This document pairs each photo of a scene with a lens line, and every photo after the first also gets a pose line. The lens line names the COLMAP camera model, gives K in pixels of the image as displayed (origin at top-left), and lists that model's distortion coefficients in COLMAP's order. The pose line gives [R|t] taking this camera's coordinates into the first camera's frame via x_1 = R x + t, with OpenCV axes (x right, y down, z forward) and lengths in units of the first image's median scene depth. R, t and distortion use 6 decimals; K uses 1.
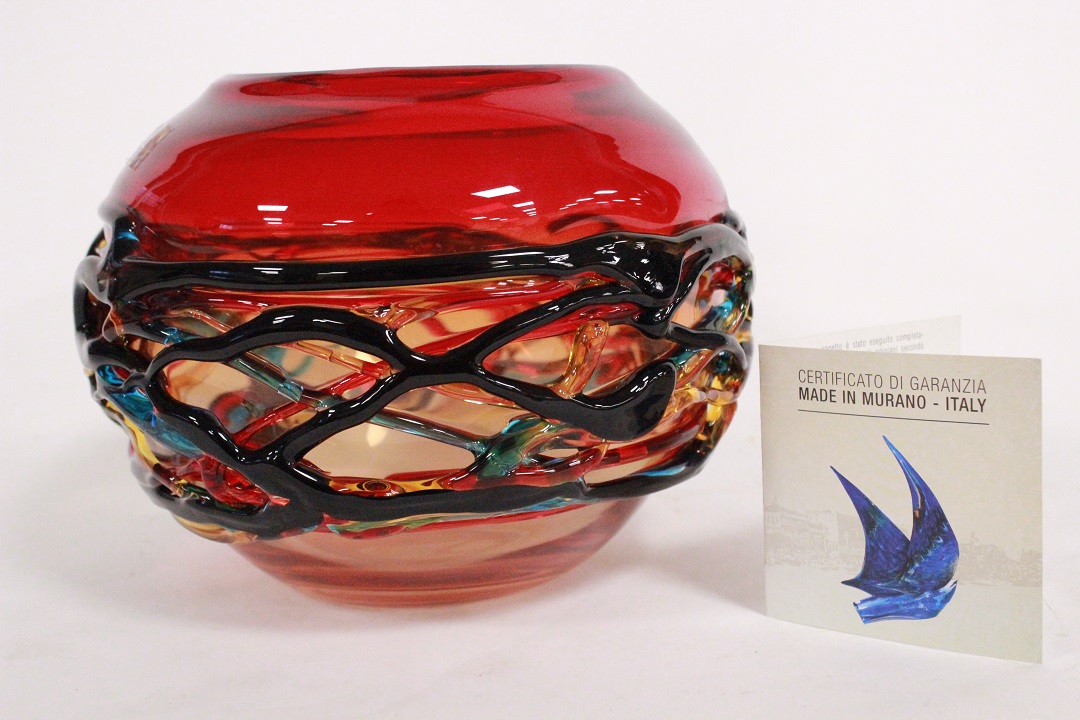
lens RADIAL K [[1502.2, 0, 540.3], [0, 1502.2, 360.8], [0, 0, 1]] dist [-0.029091, 0.000000]
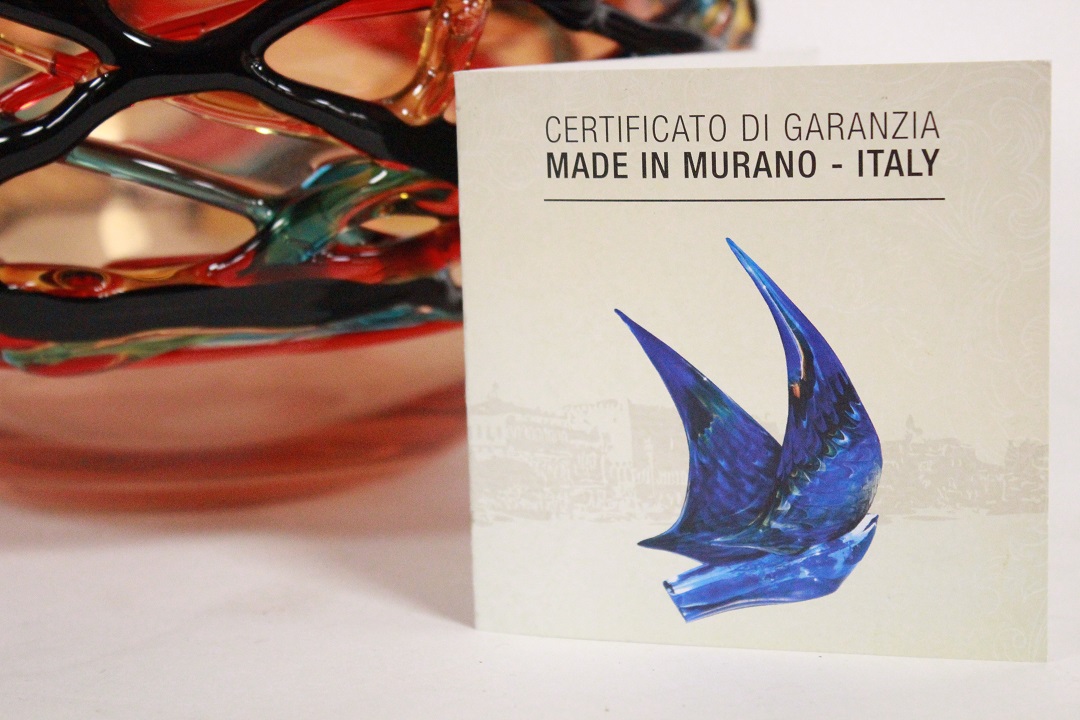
lens RADIAL K [[1592.1, 0, 539.5], [0, 1592.1, 356.6], [0, 0, 1]] dist [-0.019061, 0.000000]
pose [[0.998266, -0.054727, -0.021672, 0.176299], [0.057718, 0.982329, 0.178038, -0.009565], [0.011545, -0.178980, 0.983785, 0.471156]]
